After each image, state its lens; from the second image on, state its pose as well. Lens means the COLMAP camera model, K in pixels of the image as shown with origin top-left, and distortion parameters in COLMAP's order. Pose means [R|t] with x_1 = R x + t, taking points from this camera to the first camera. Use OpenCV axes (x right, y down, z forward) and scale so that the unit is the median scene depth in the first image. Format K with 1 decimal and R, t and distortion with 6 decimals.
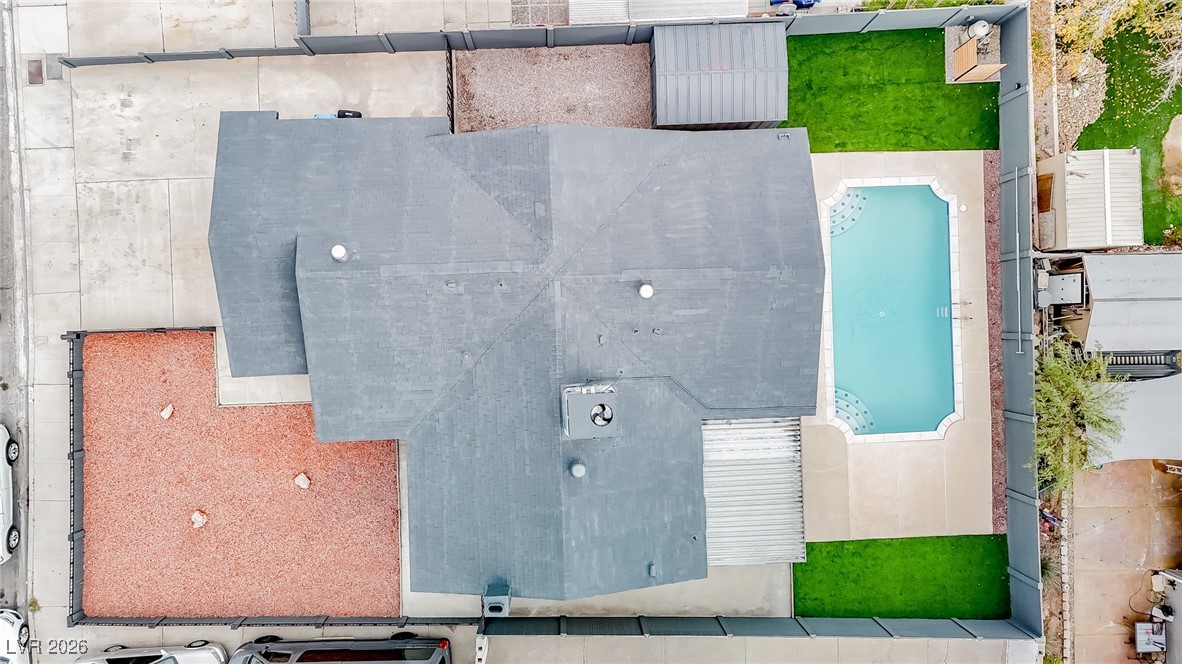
lens RADIAL K [[857.4, 0, 588.0], [0, 857.4, 327.5], [0, 0, 1]] dist [0.066897, -0.049577]
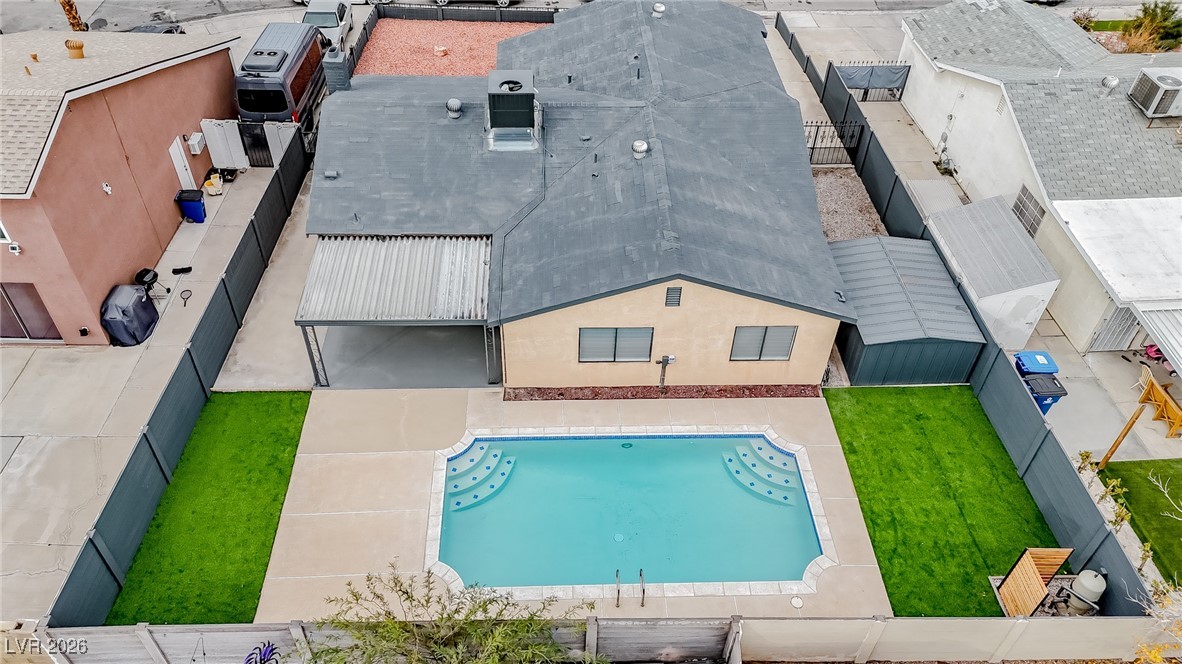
lens RADIAL K [[857.4, 0, 594.3], [0, 857.4, 327.5], [0, 0, 1]] dist [0.066897, -0.049577]
pose [[0.012970, 0.658878, -0.752138, 0.765831], [-0.999442, -0.014618, -0.030041, 0.027381], [-0.030788, 0.752108, 0.658321, 0.455503]]
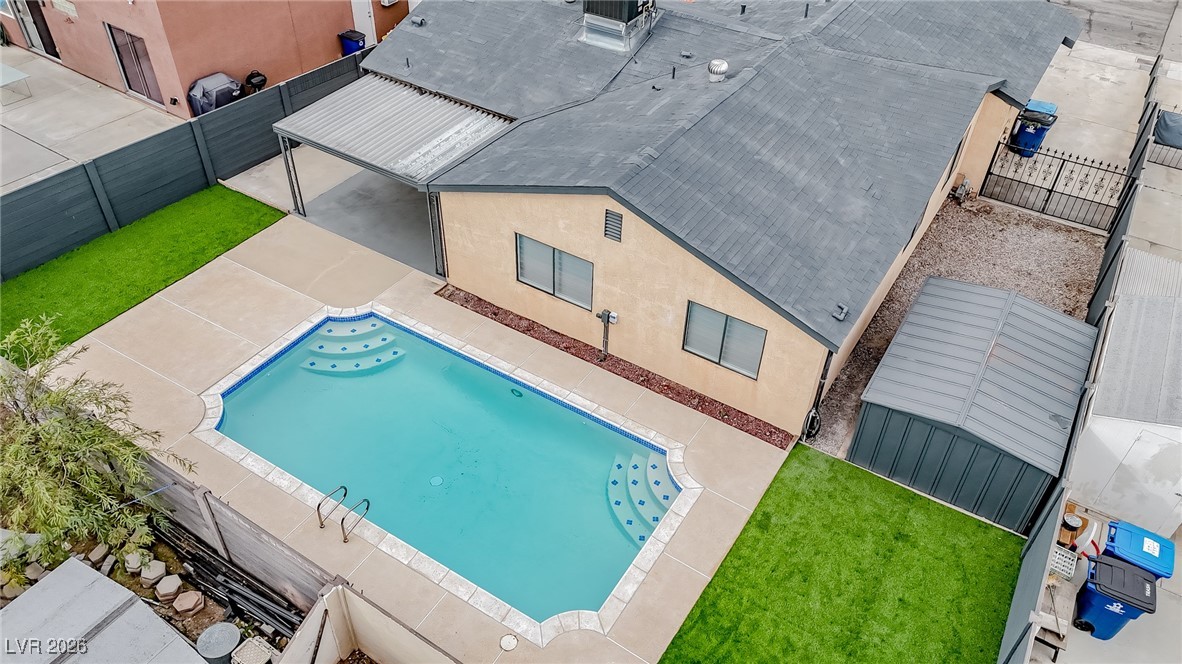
lens RADIAL K [[857.4, 0, 595.8], [0, 857.4, 335.2], [0, 0, 1]] dist [0.066897, -0.049577]
pose [[-0.554505, 0.507570, -0.659468, 0.615884], [-0.830816, -0.383017, 0.403786, -0.288568], [-0.047638, 0.771797, 0.634082, 0.610400]]
